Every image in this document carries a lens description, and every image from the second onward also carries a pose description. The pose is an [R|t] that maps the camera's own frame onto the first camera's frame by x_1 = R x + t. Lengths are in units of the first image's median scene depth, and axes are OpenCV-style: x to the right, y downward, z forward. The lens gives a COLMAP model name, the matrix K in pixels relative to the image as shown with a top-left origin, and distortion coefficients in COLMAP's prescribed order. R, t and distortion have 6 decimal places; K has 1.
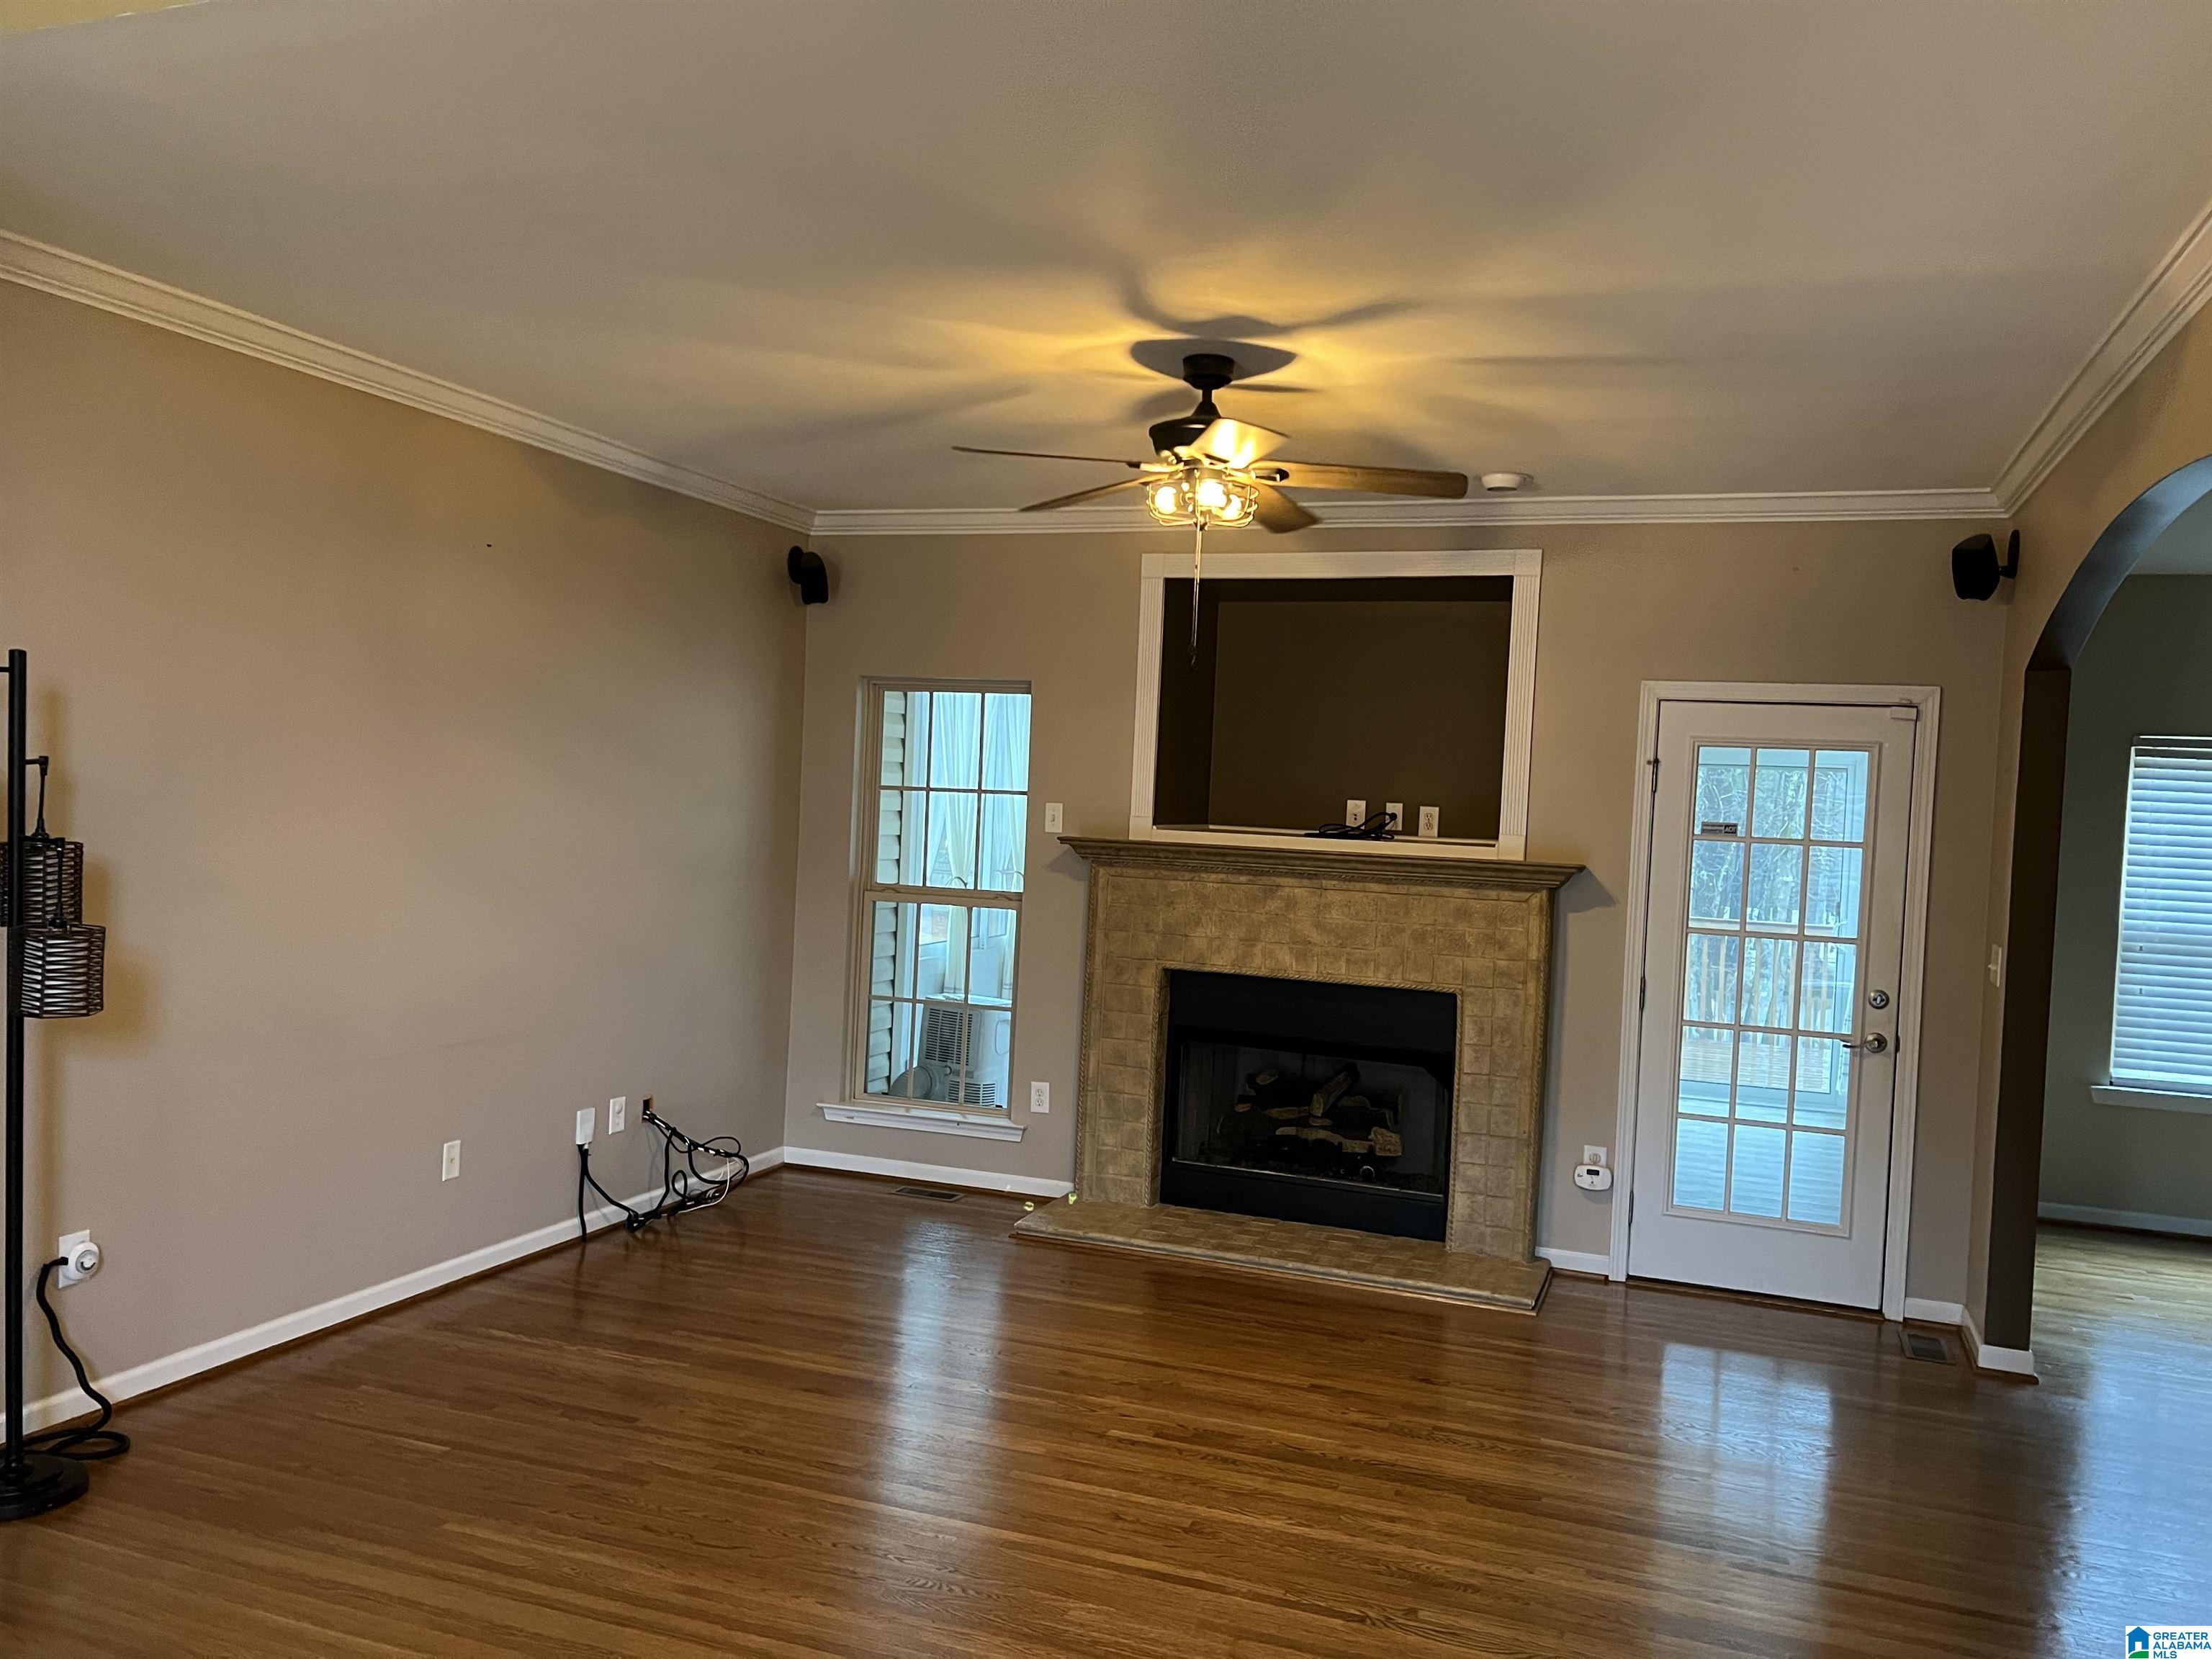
lens RADIAL K [[1659.8, 0, 1145.2], [0, 1659.8, 836.3], [0, 0, 1]] dist [0.066757, -0.075283]
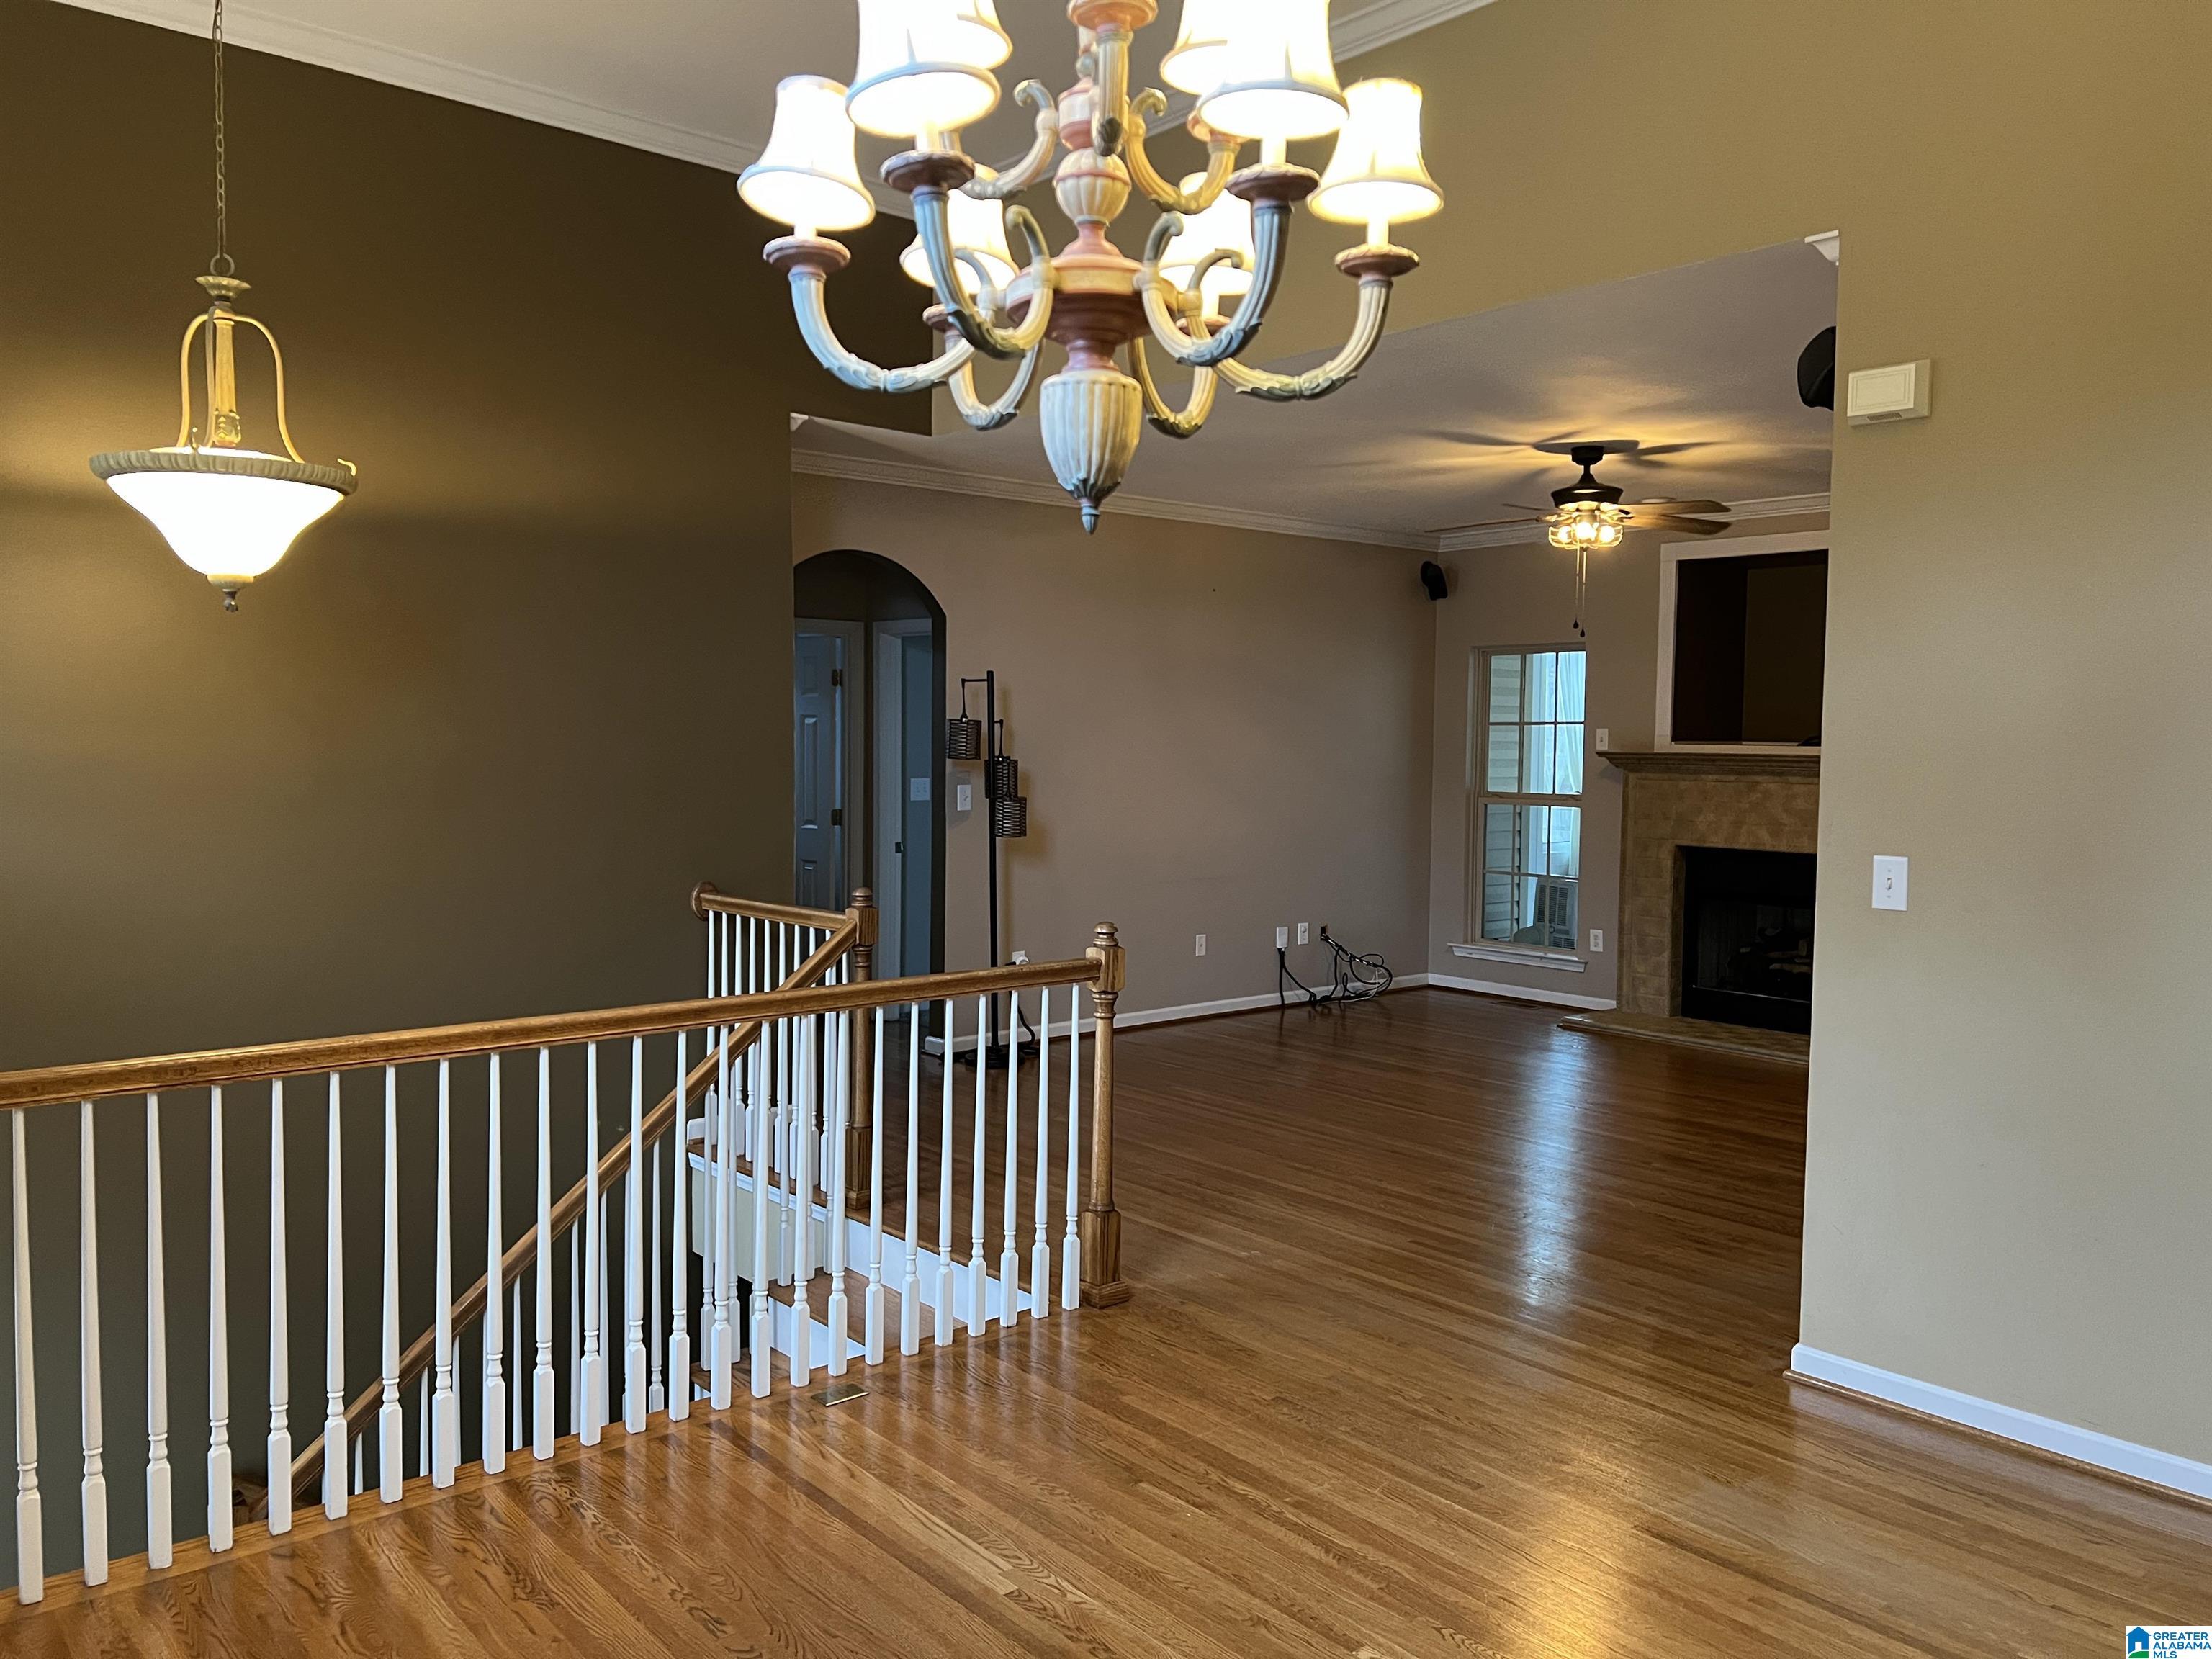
lens RADIAL K [[1659.8, 0, 1095.4], [0, 1659.8, 829.2], [0, 0, 1]] dist [0.066757, -0.075283]
pose [[0.862778, -0.009133, -0.505500, 0.308018], [0.019481, 0.999695, 0.015187, 0.037114], [0.505207, -0.022951, 0.862693, -0.456973]]
